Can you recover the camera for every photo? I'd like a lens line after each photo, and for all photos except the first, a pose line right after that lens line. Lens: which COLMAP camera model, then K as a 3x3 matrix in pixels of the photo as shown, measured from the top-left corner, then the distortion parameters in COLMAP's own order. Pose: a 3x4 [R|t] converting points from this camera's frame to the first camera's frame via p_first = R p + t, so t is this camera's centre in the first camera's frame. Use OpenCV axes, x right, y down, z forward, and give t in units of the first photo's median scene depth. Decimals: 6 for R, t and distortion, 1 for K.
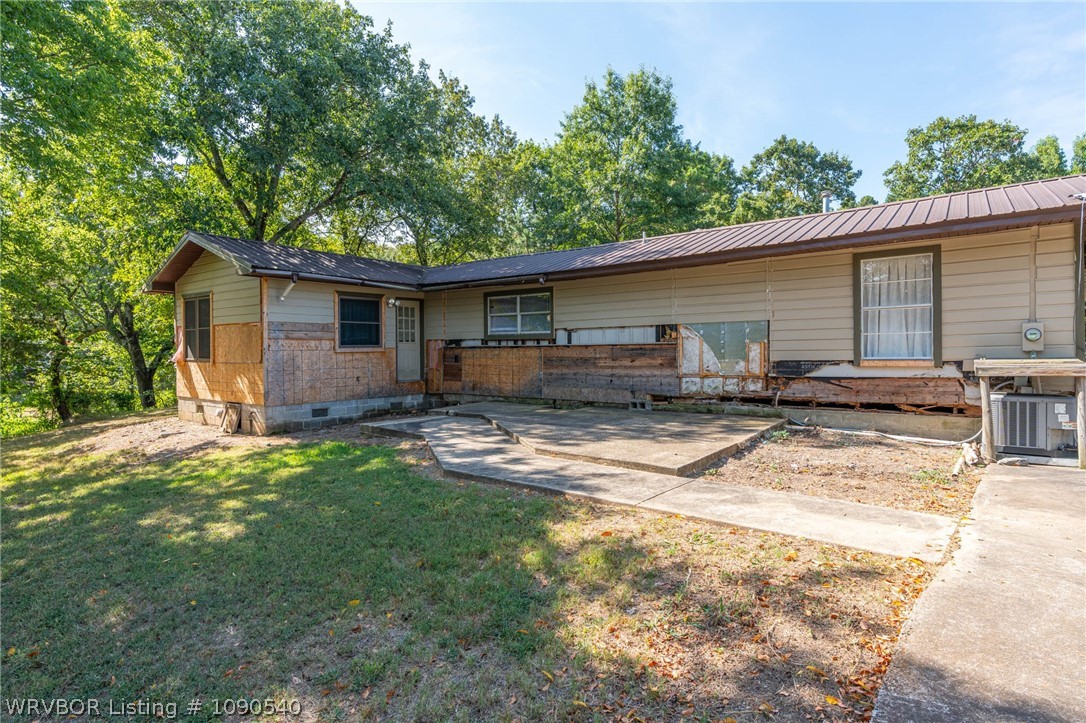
lens RADIAL K [[559.8, 0, 545.8], [0, 559.8, 356.3], [0, 0, 1]] dist [-0.015352, 0.000023]
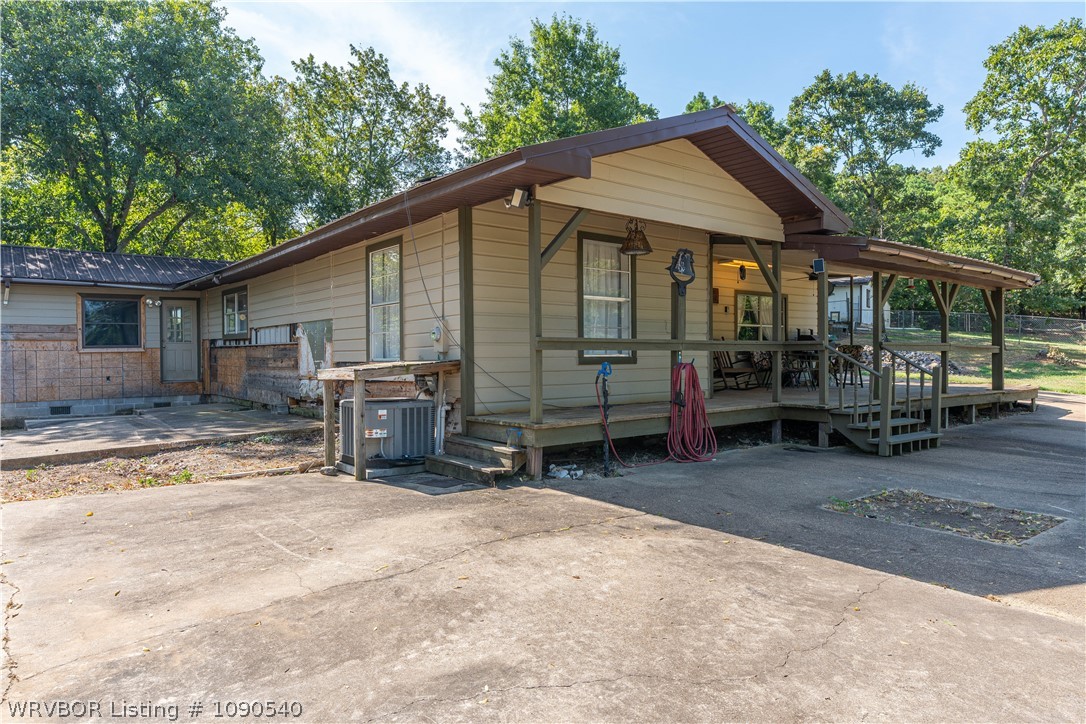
lens RADIAL K [[679.6, 0, 537.0], [0, 679.6, 365.6], [0, 0, 1]] dist [-0.018728, 0.001138]
pose [[0.972447, 0.004686, -0.233075, 0.726115], [-0.001367, 0.999895, 0.014397, -0.002334], [0.233118, -0.013682, 0.972352, -0.017853]]
